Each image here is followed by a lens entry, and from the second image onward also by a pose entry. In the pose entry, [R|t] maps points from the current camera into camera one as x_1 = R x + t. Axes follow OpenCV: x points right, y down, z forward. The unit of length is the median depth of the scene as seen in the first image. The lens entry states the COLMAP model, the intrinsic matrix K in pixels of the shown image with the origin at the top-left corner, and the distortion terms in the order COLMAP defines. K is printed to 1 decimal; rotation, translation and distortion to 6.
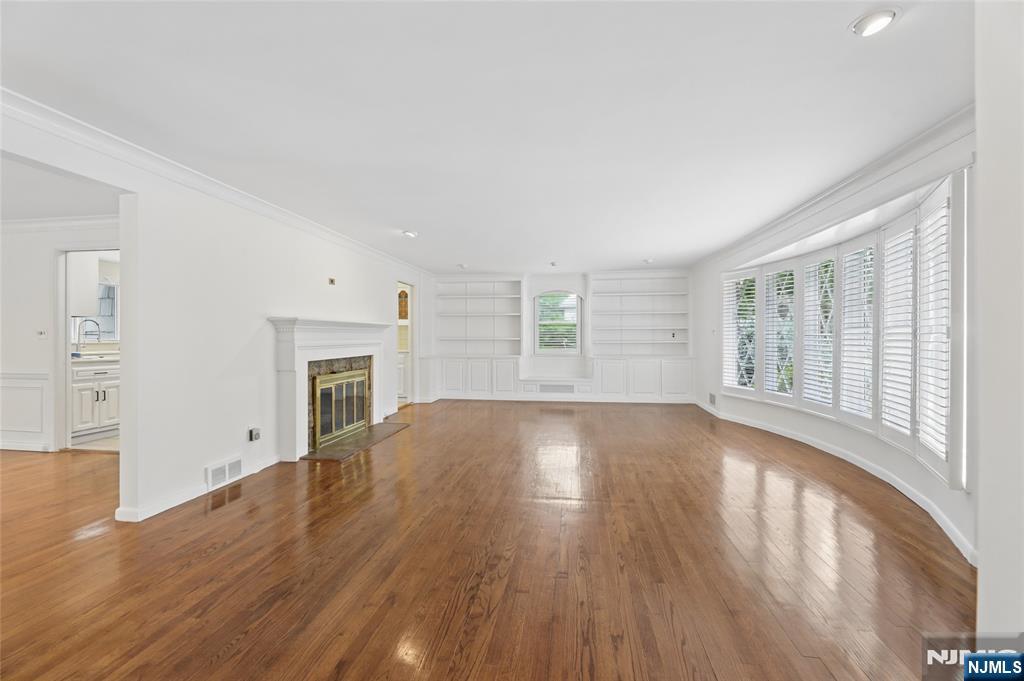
lens RADIAL K [[418.2, 0, 511.4], [0, 418.2, 334.1], [0, 0, 1]] dist [0.000726, -0.001067]
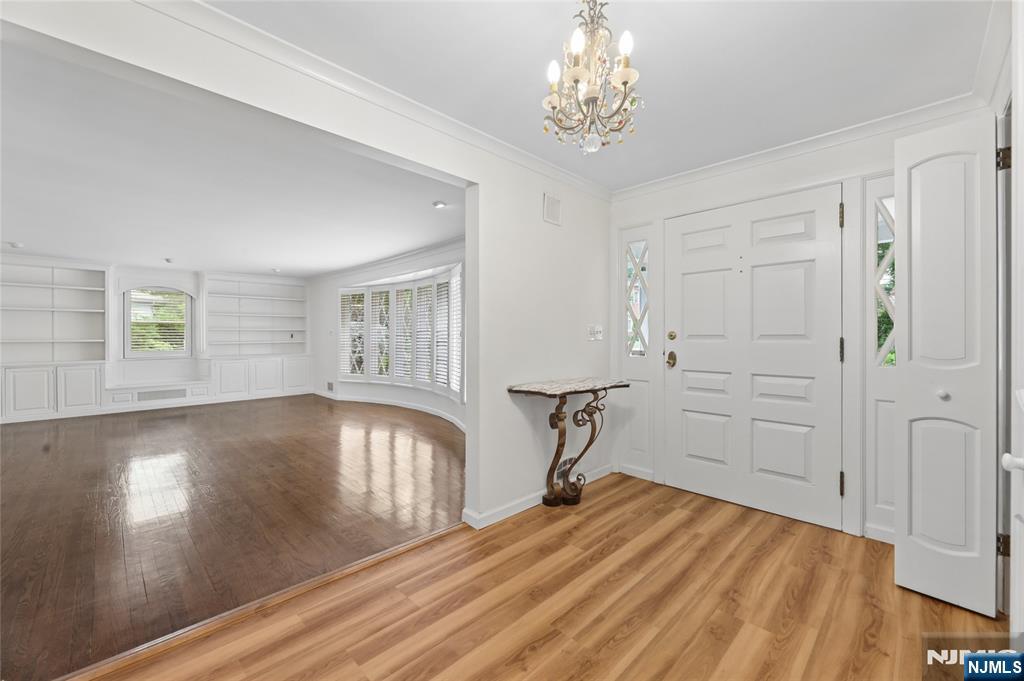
lens RADIAL K [[418.2, 0, 516.6], [0, 418.2, 340.3], [0, 0, 1]] dist [0.000726, -0.001067]
pose [[0.591029, -0.010369, 0.806583, -0.174209], [-0.001615, 0.999900, 0.014038, -0.002020], [-0.806648, -0.009599, 0.590954, -0.169921]]
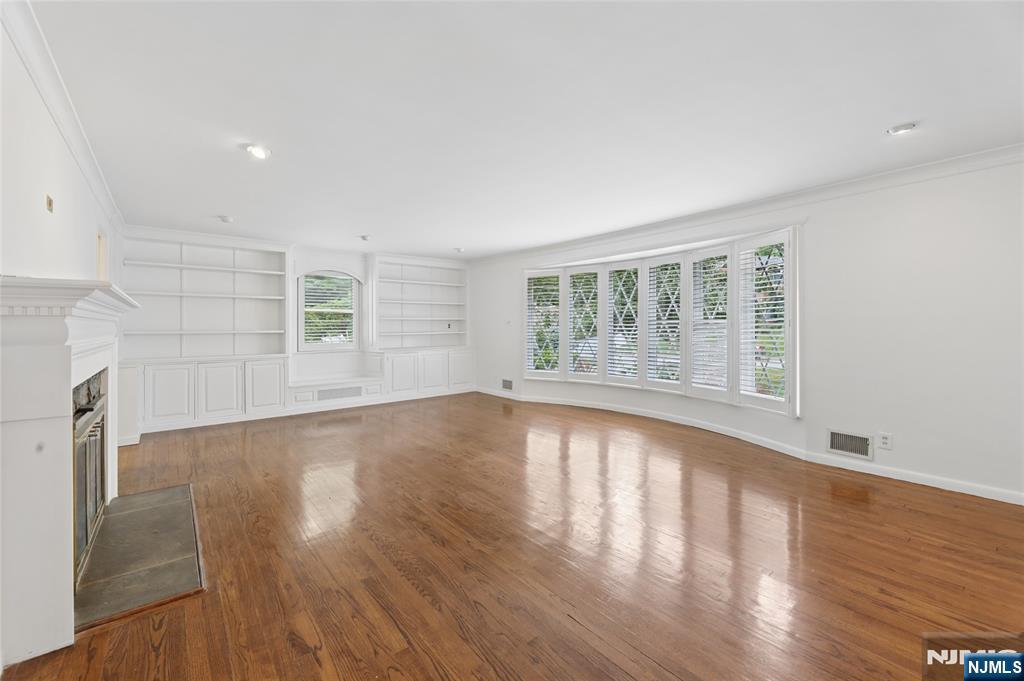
lens RADIAL K [[418.2, 0, 516.7], [0, 418.2, 326.9], [0, 0, 1]] dist [0.000726, -0.001067]
pose [[0.665982, -0.002379, 0.745964, -0.269575], [0.000568, 0.999996, 0.002681, 0.001935], [-0.745968, -0.001362, 0.665981, 0.213988]]
